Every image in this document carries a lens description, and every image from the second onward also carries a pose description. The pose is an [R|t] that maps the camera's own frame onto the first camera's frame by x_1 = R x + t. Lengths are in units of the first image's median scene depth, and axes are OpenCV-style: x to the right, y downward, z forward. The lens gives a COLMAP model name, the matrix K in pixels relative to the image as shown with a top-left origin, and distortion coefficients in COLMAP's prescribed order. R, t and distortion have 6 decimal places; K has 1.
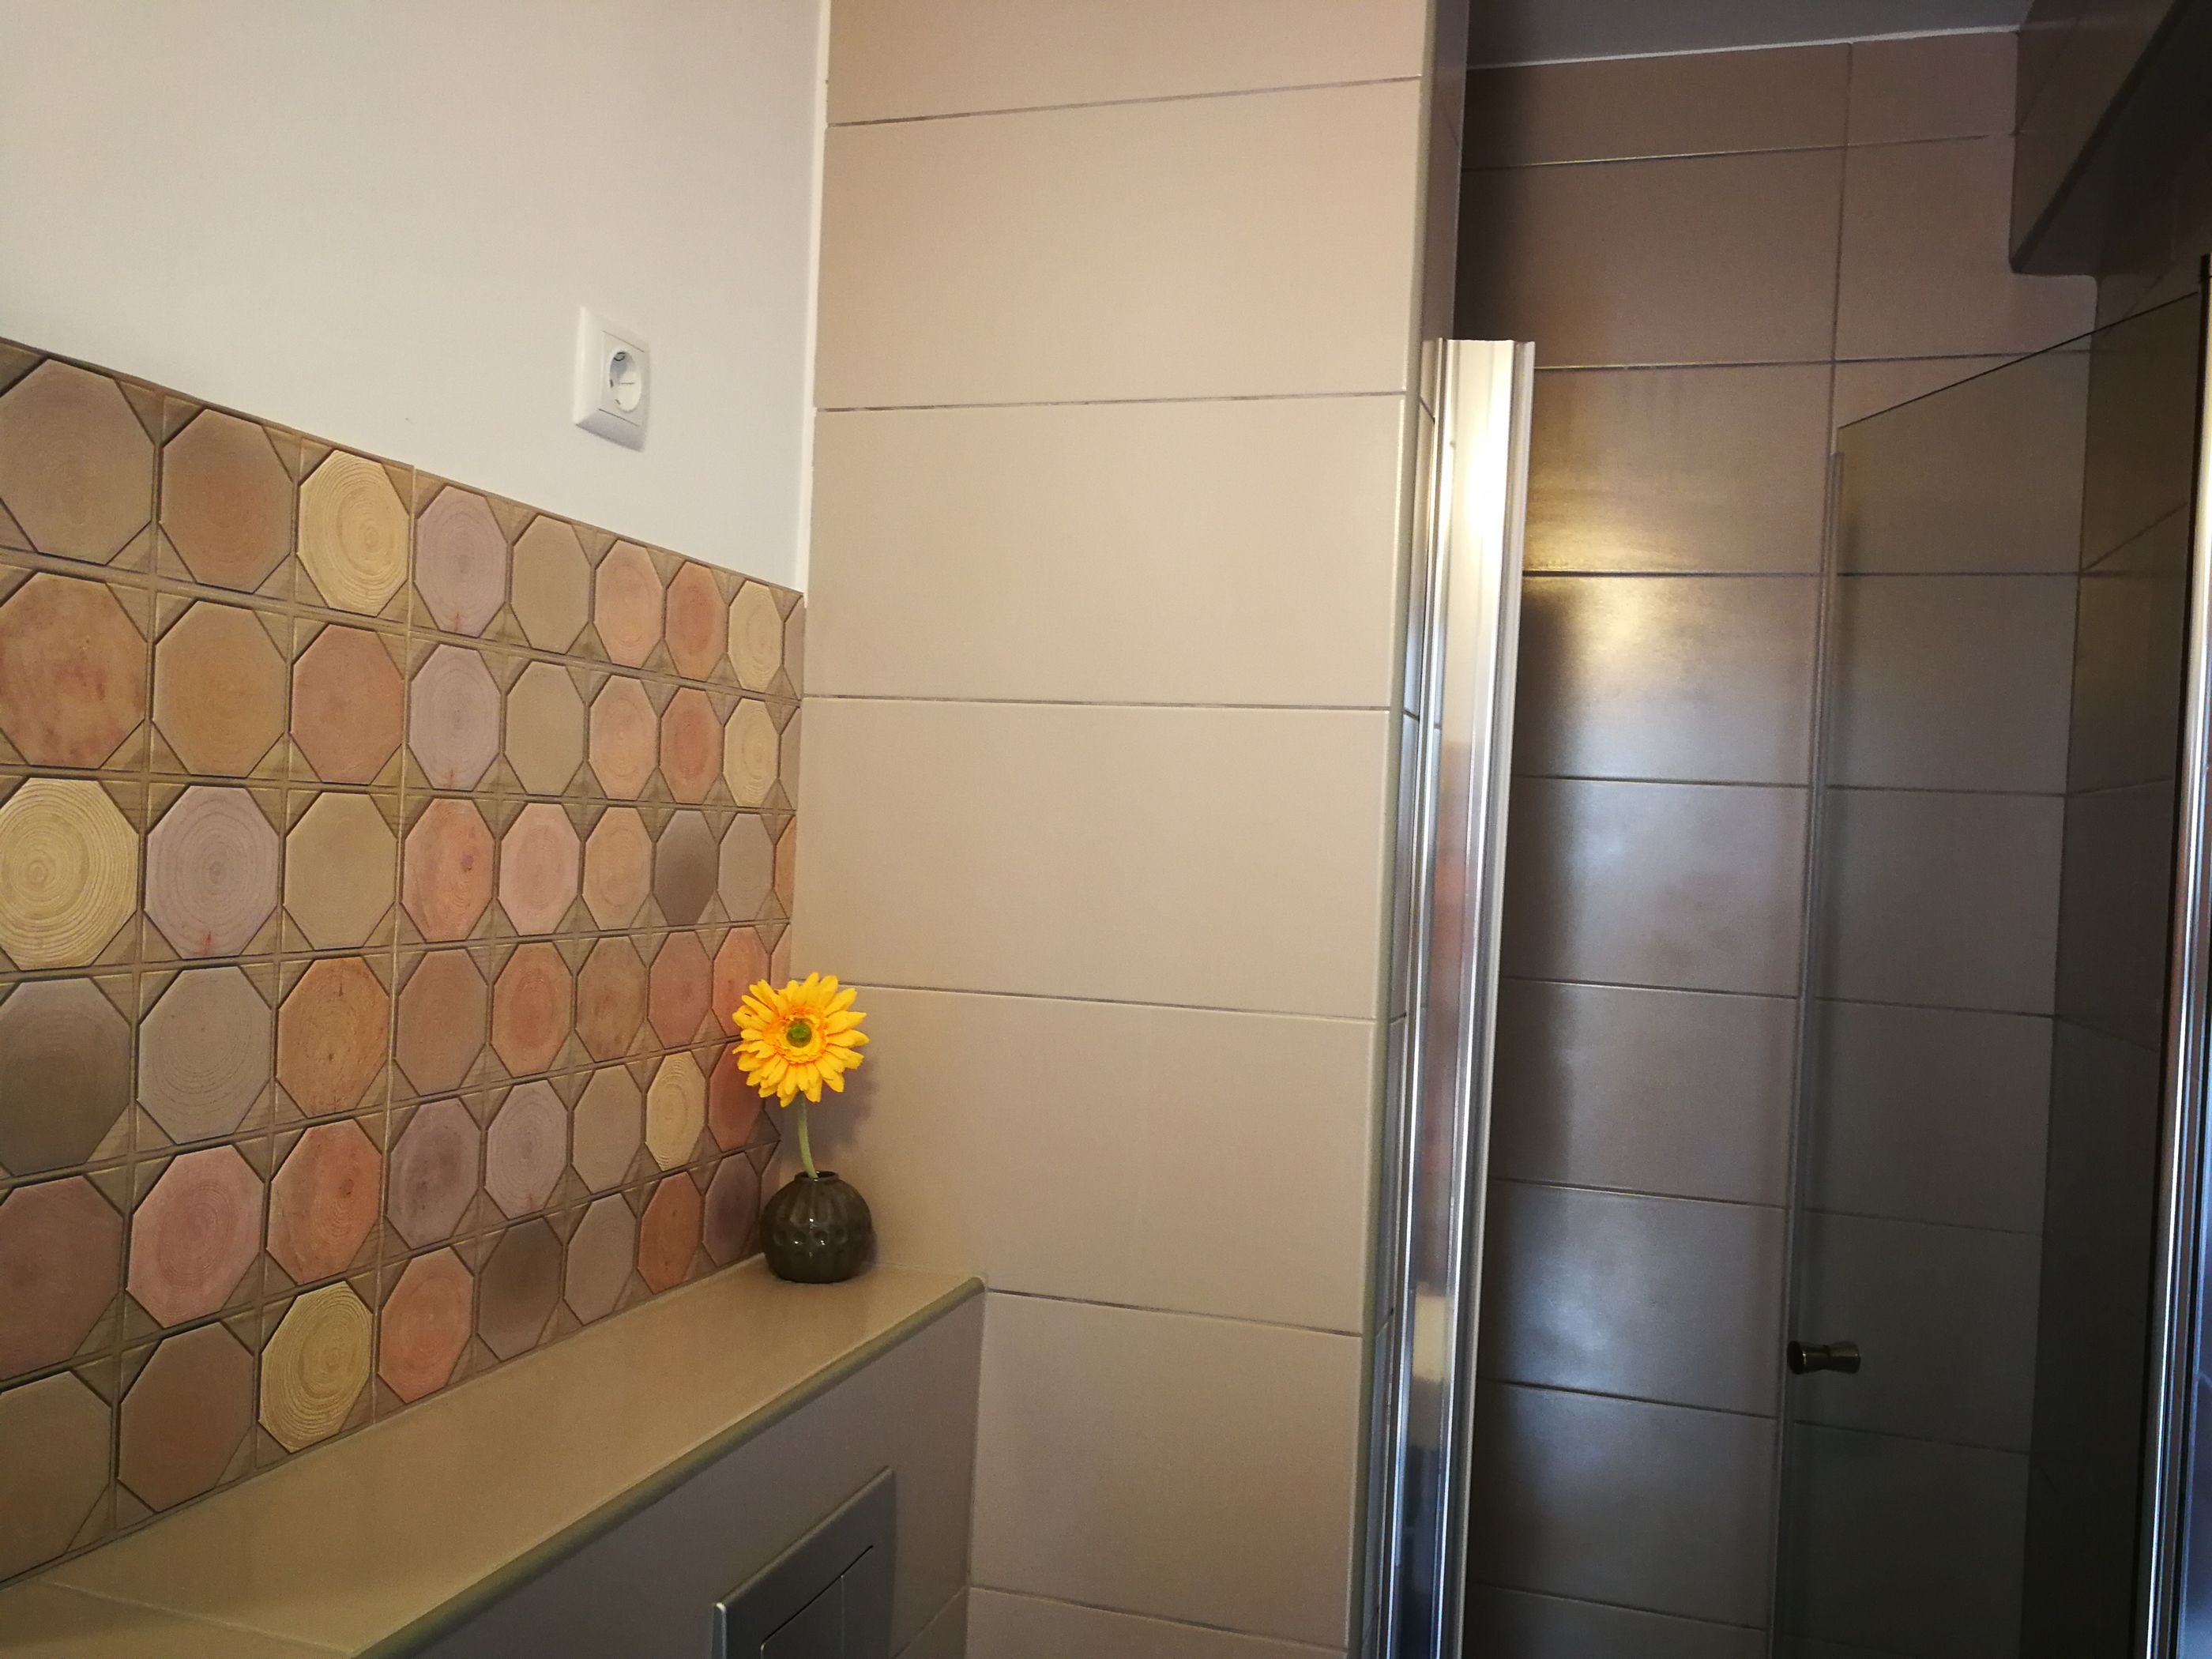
lens RADIAL K [[1746.6, 0, 1113.2], [0, 1746.6, 833.5], [0, 0, 1]] dist [0.002008, 0.004377]
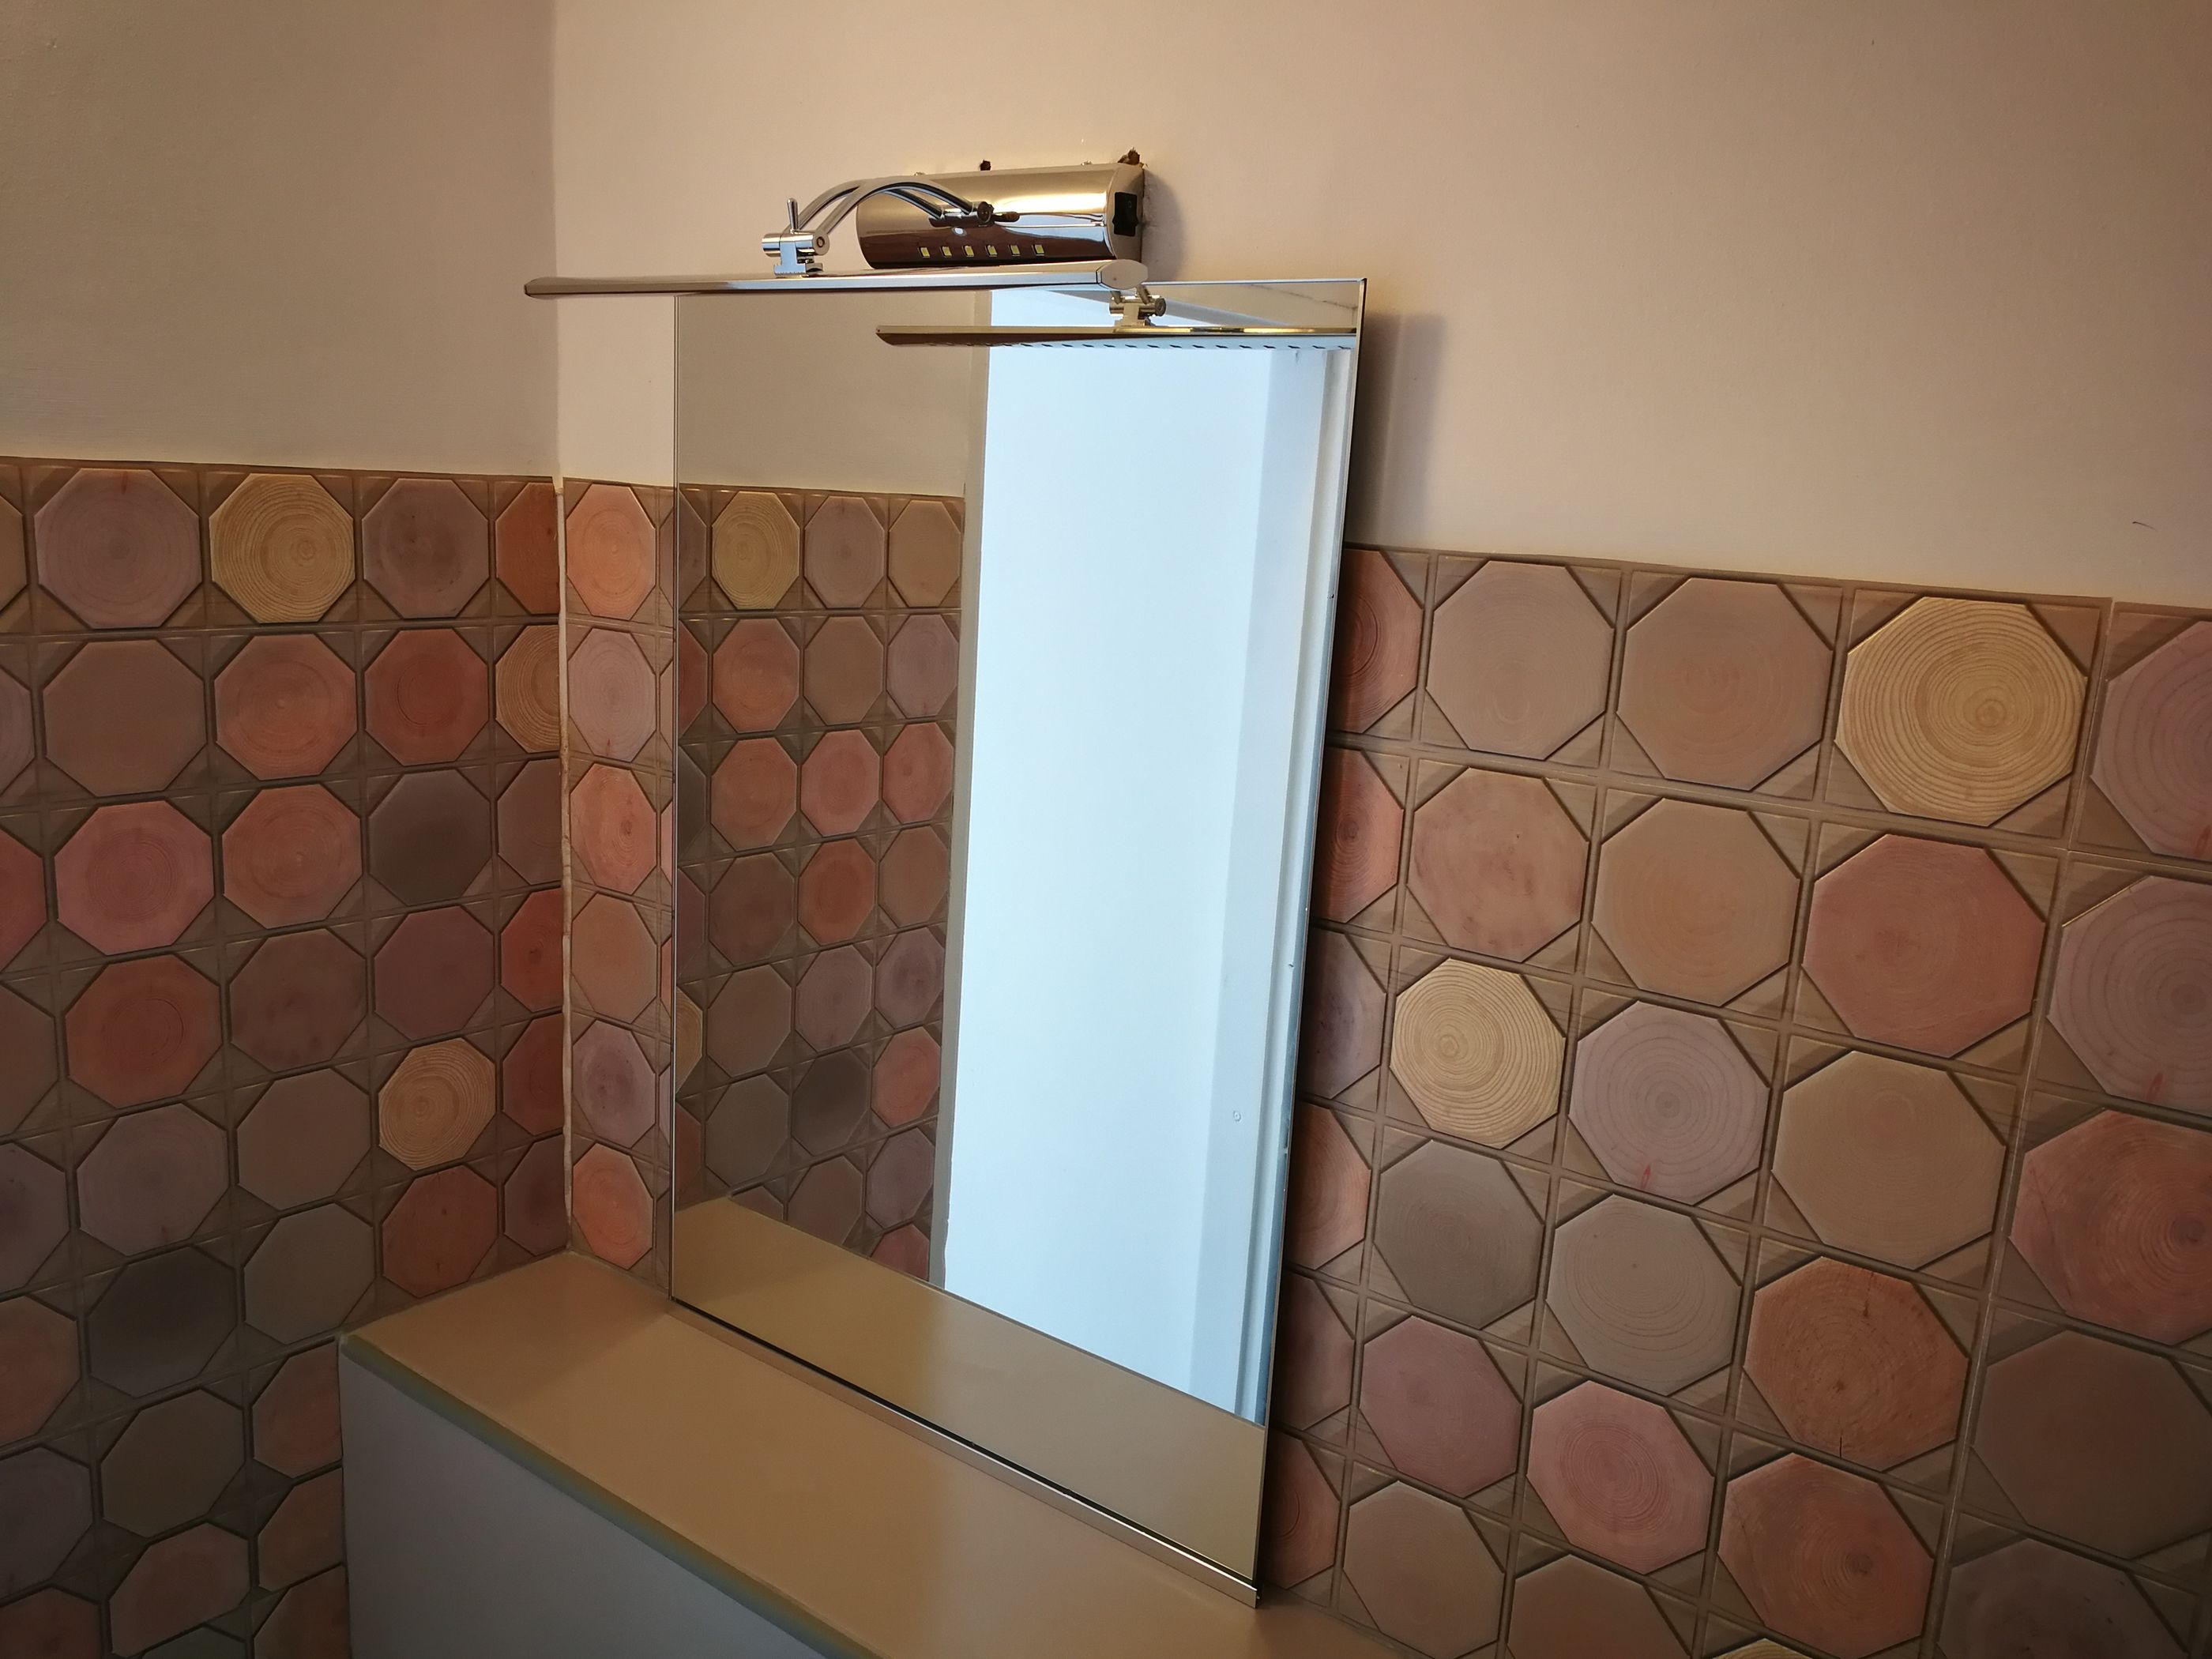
lens RADIAL K [[1746.6, 0, 1105.5], [0, 1746.6, 832.7], [0, 0, 1]] dist [0.002008, 0.004377]
pose [[-0.341263, 0.124311, -0.931712, 0.386902], [-0.075536, 0.984384, 0.159006, -0.232534], [0.936928, 0.124640, -0.326543, 1.018513]]
